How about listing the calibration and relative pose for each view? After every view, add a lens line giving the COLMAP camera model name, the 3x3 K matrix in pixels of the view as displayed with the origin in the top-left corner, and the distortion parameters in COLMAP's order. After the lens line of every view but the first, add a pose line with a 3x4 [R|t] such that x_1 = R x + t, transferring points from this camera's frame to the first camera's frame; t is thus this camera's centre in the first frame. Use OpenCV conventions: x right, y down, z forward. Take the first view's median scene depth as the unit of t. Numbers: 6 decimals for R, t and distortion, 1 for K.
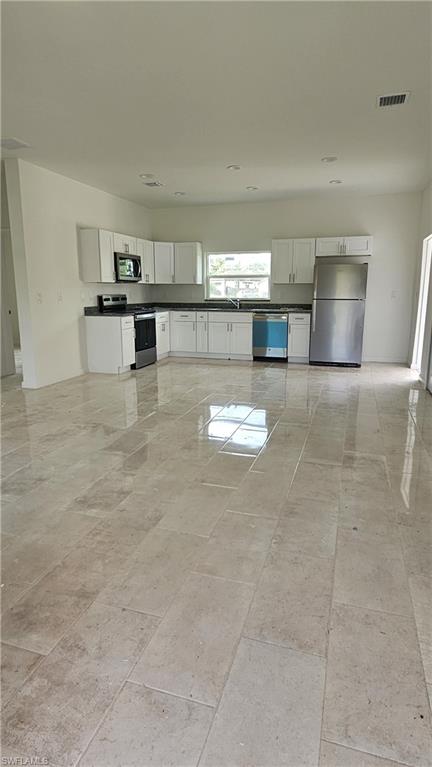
lens RADIAL K [[419.7, 0, 214.7], [0, 419.7, 375.3], [0, 0, 1]] dist [-0.004315, -0.002067]
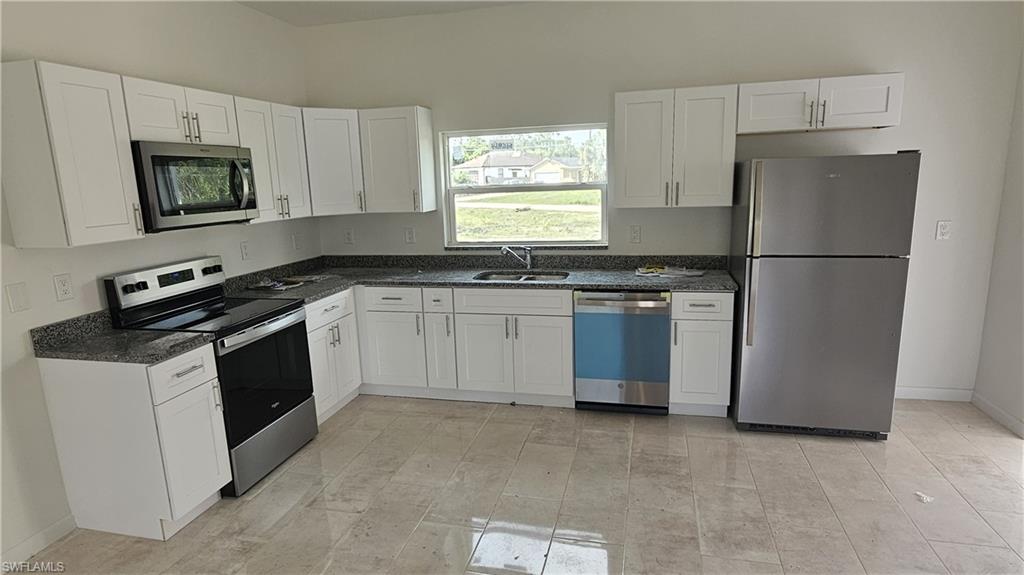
lens RADIAL K [[557.9, 0, 506.8], [0, 557.9, 290.6], [0, 0, 1]] dist [-0.002462, -0.000625]
pose [[0.997258, -0.045673, 0.058231, 0.003201], [0.045679, 0.998955, 0.001223, -0.146530], [-0.058226, 0.001440, 0.998302, 0.490940]]
